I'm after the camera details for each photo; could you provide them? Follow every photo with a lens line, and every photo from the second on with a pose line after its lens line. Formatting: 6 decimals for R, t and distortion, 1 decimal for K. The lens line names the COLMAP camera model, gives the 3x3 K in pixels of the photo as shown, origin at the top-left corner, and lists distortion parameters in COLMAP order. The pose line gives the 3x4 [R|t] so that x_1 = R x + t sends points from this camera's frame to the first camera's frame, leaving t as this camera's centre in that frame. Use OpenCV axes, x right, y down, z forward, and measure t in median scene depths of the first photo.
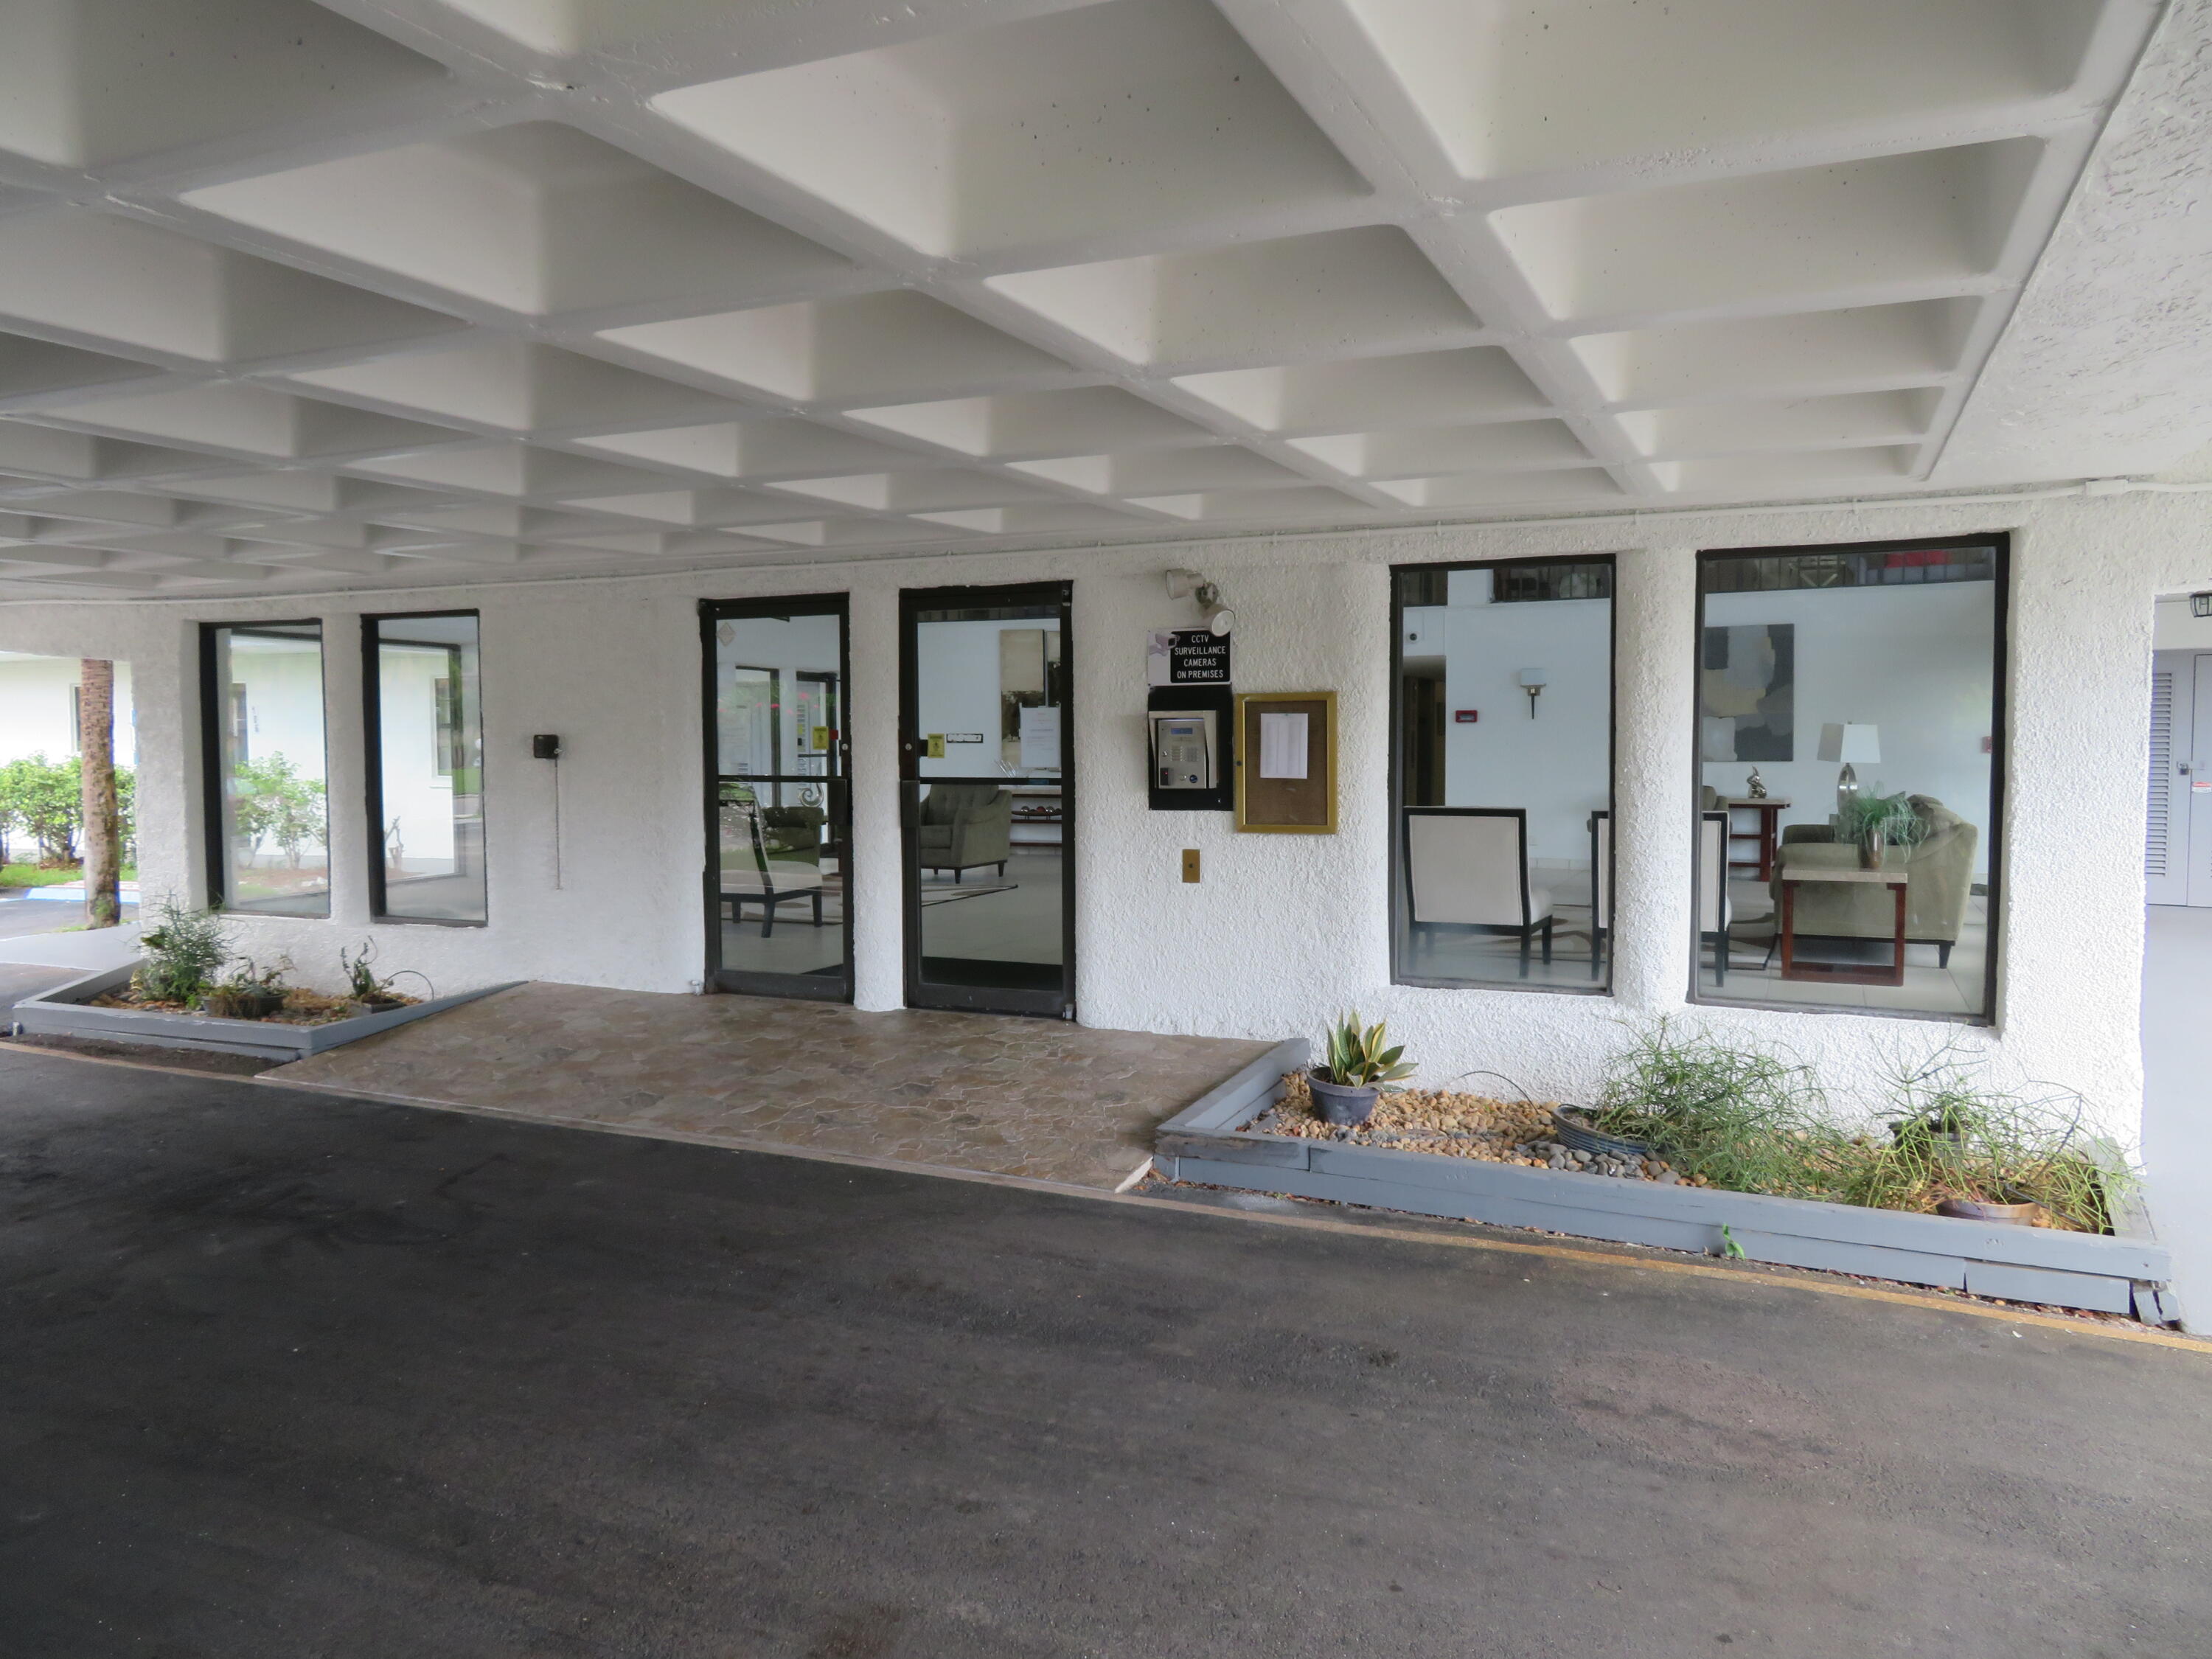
lens RADIAL K [[1541.7, 0, 1105.4], [0, 1541.7, 829.7], [0, 0, 1]] dist [-0.010837, -0.002551]
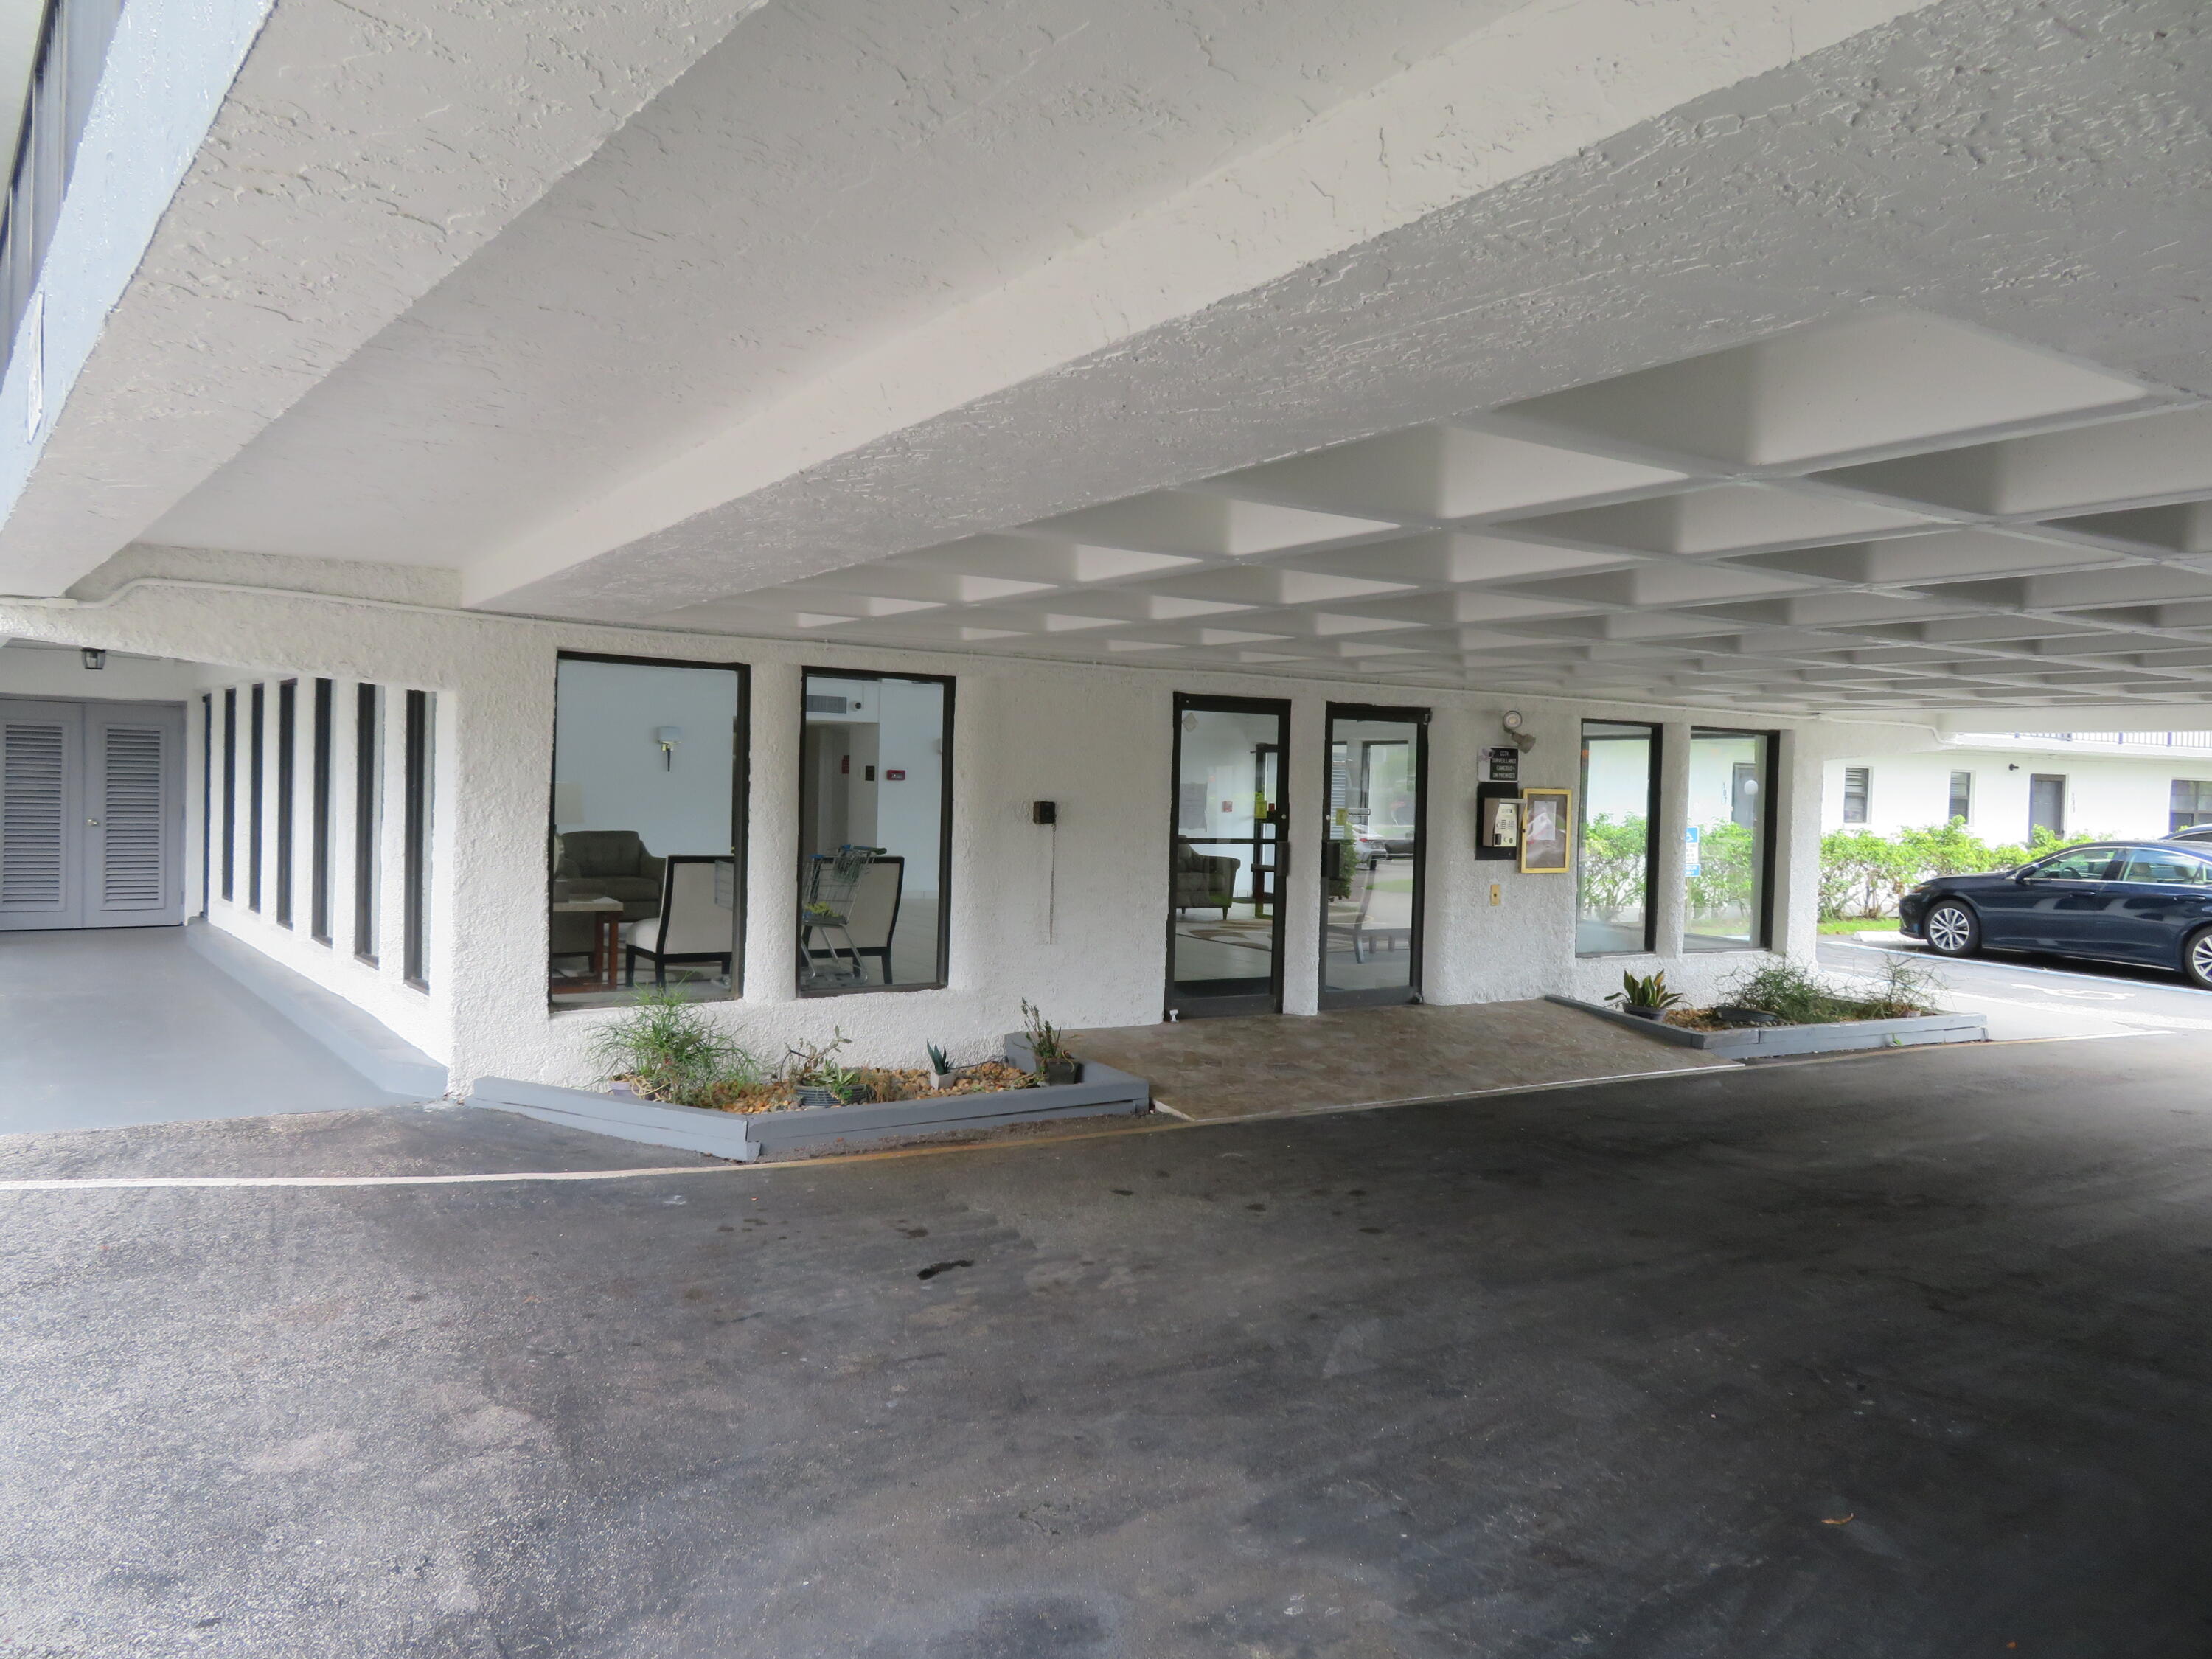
lens RADIAL K [[1731.1, 0, 1107.6], [0, 1731.1, 824.6], [0, 0, 1]] dist [-0.000501, -0.000741]
pose [[0.499442, -0.002288, 0.866344, -1.505841], [0.023929, 0.999651, -0.011154, -0.033580], [-0.866017, 0.026301, 0.499323, 0.392196]]
